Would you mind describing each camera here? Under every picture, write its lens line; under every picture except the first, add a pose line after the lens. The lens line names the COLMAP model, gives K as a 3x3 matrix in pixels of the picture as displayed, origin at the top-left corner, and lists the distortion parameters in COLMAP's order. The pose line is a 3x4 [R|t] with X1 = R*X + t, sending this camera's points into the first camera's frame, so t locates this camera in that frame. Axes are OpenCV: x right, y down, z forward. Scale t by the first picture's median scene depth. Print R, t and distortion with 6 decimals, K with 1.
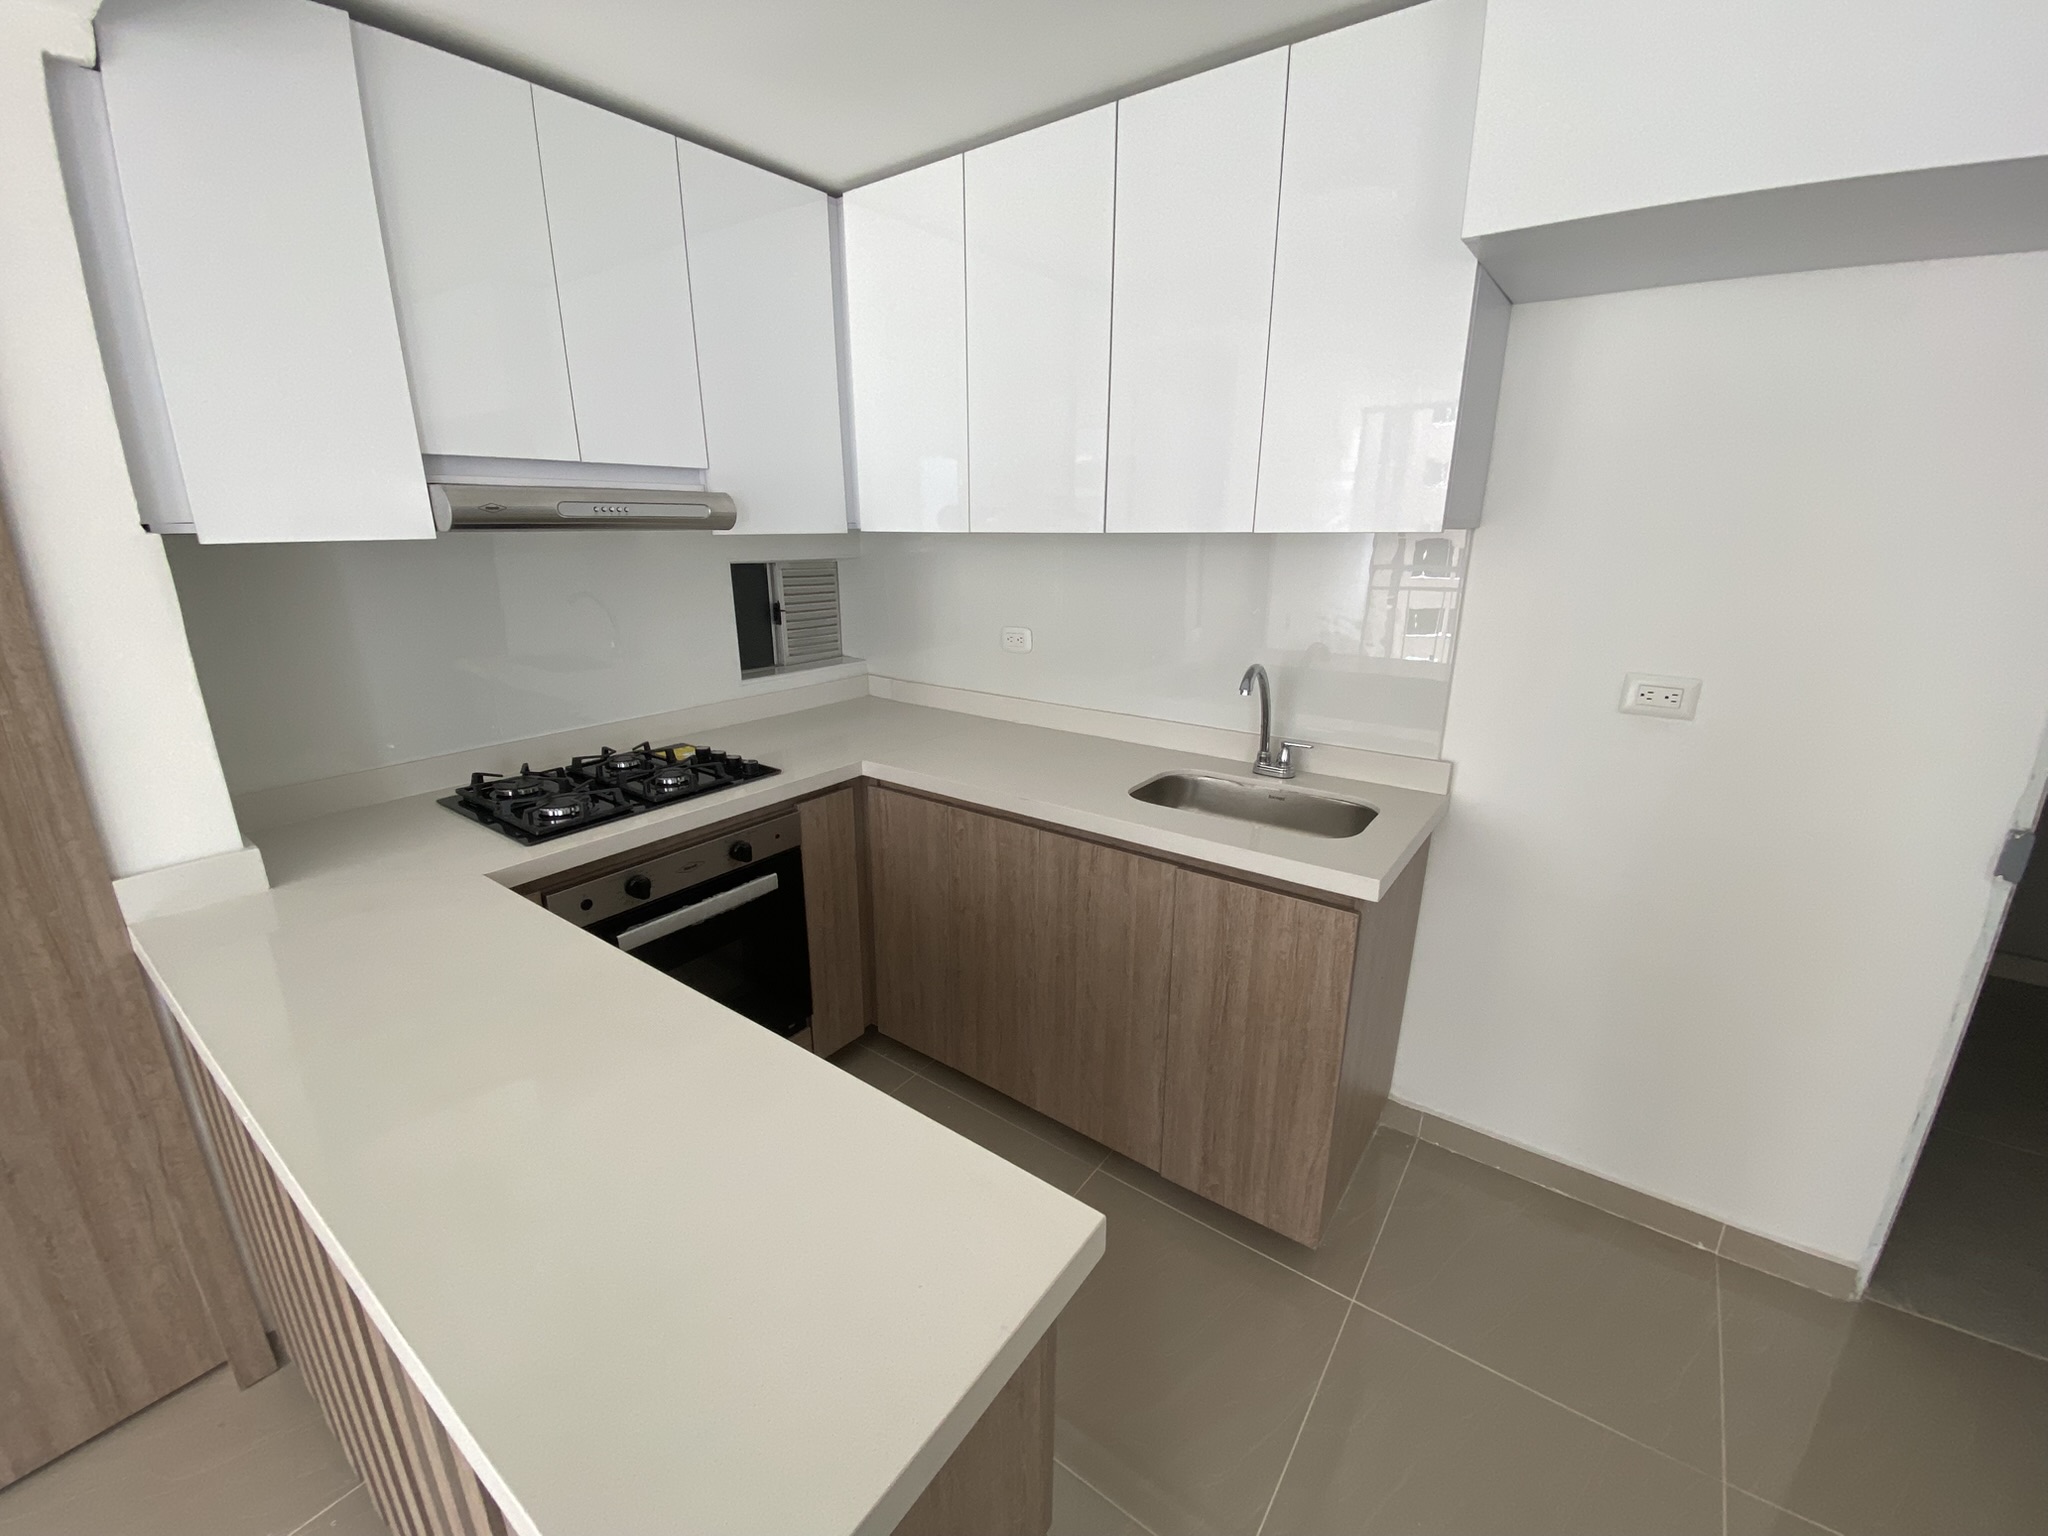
lens RADIAL K [[836.6, 0, 1024.0], [0, 836.6, 768.0], [0, 0, 1]] dist [0.001163, -0.015524]
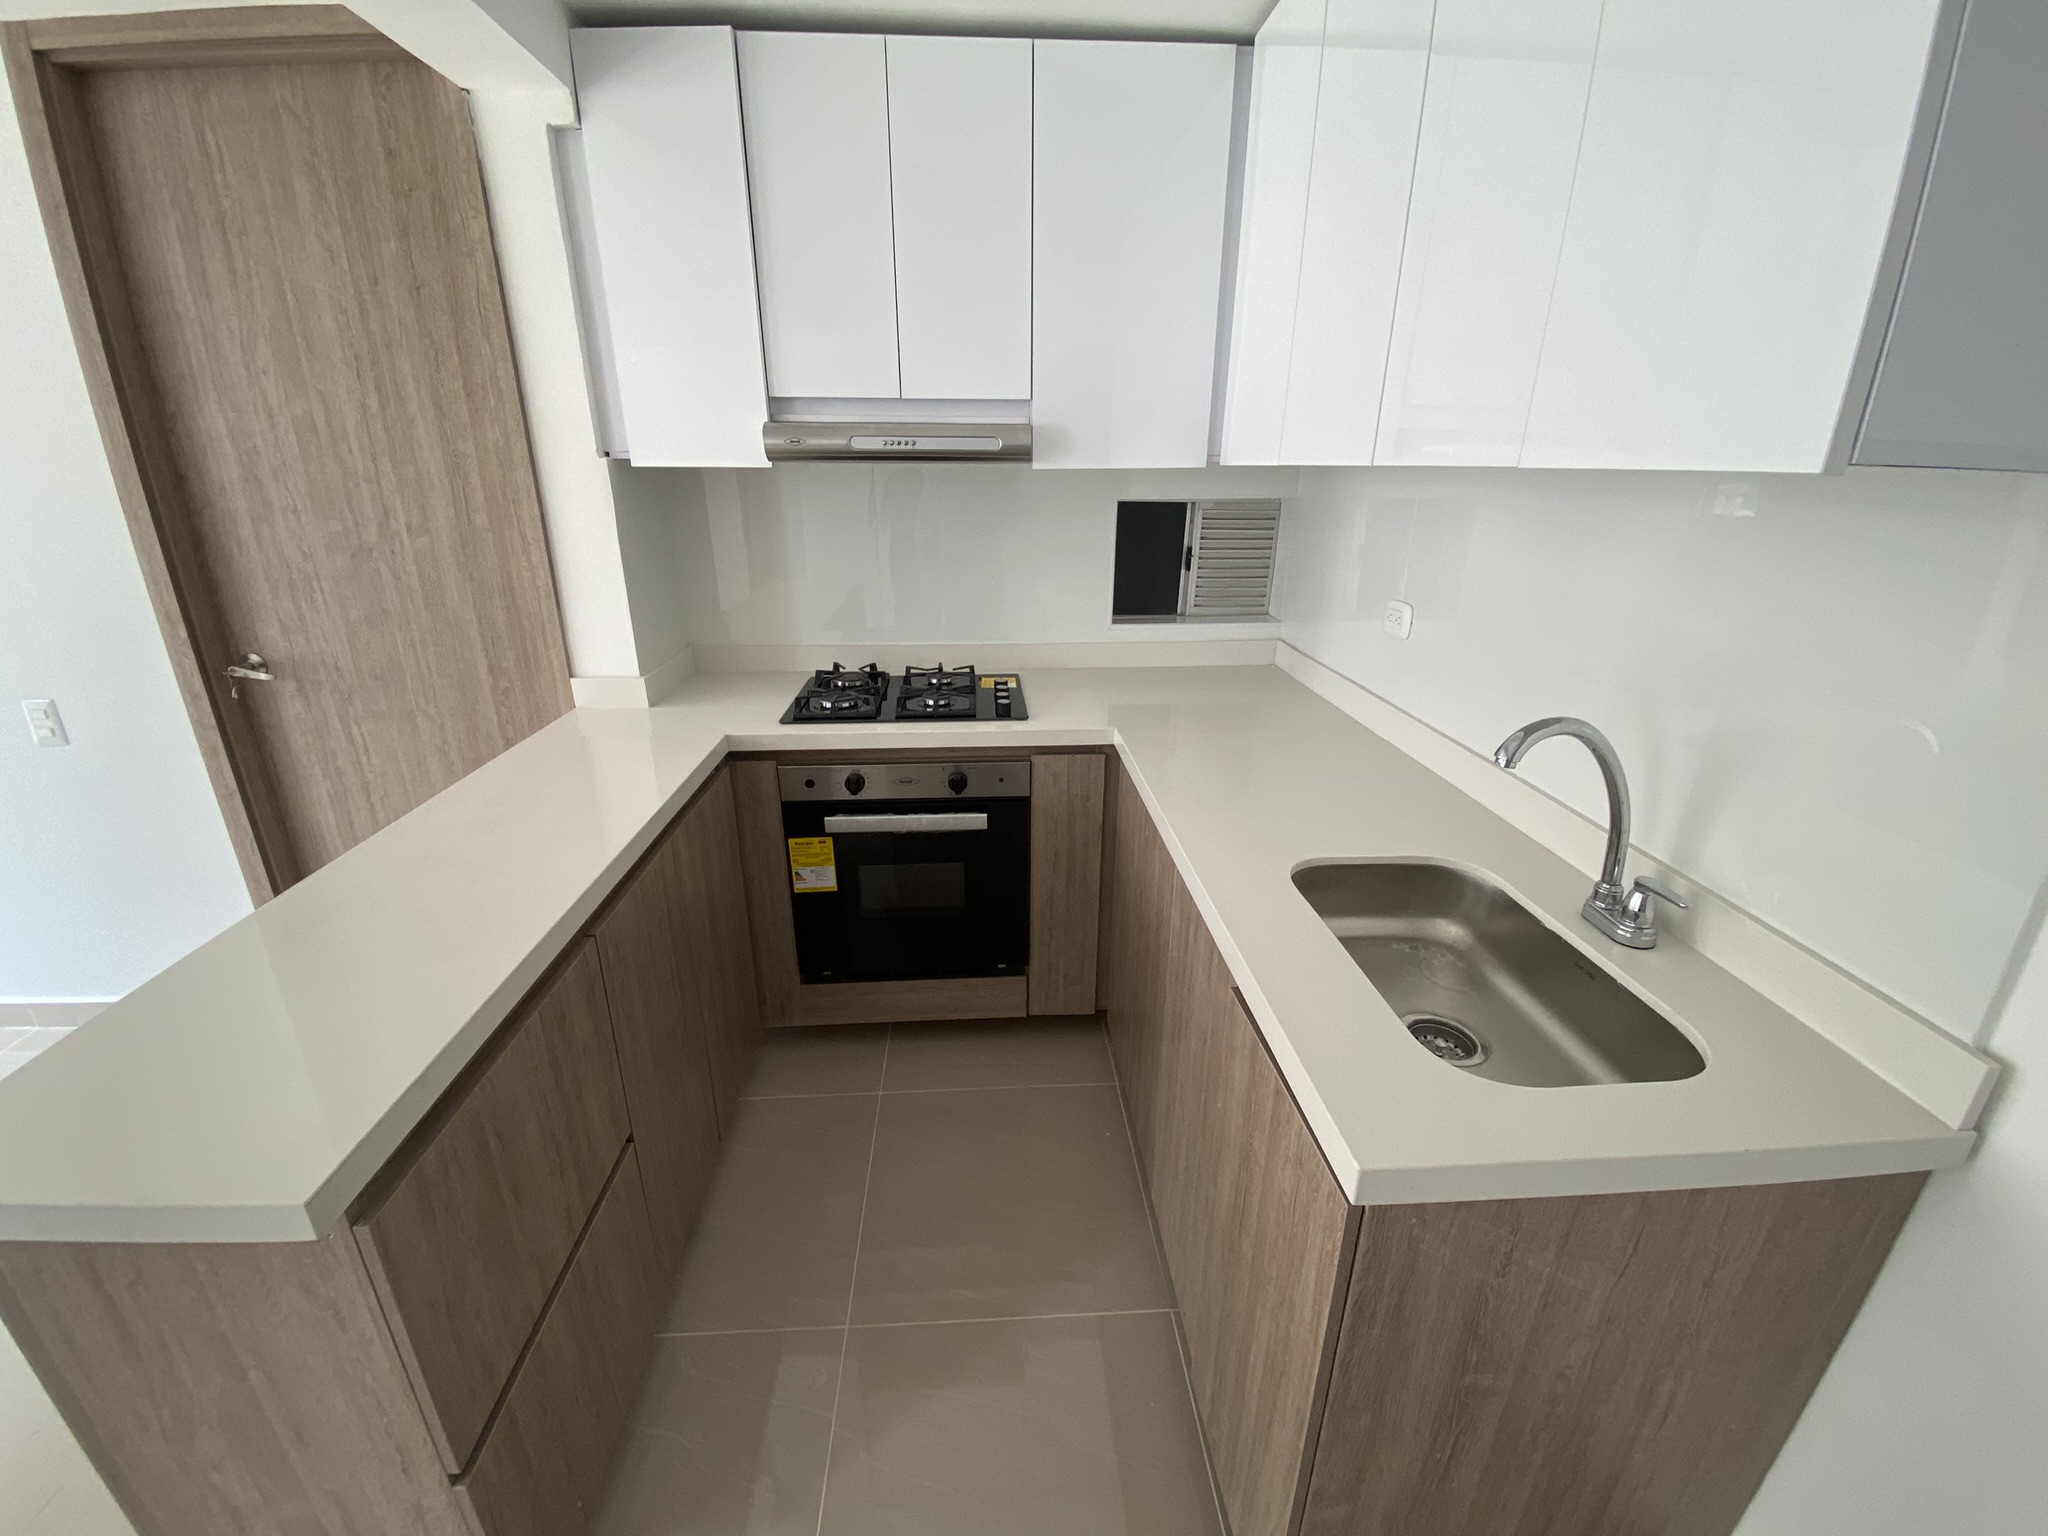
lens RADIAL K [[844.7, 0, 1053.8], [0, 844.7, 764.9], [0, 0, 1]] dist [0.016242, -0.017243]
pose [[0.631646, 0.263610, -0.729063, 0.473067], [-0.220678, 0.962648, 0.156877, -0.106697], [0.743185, 0.061798, 0.666225, 0.383133]]
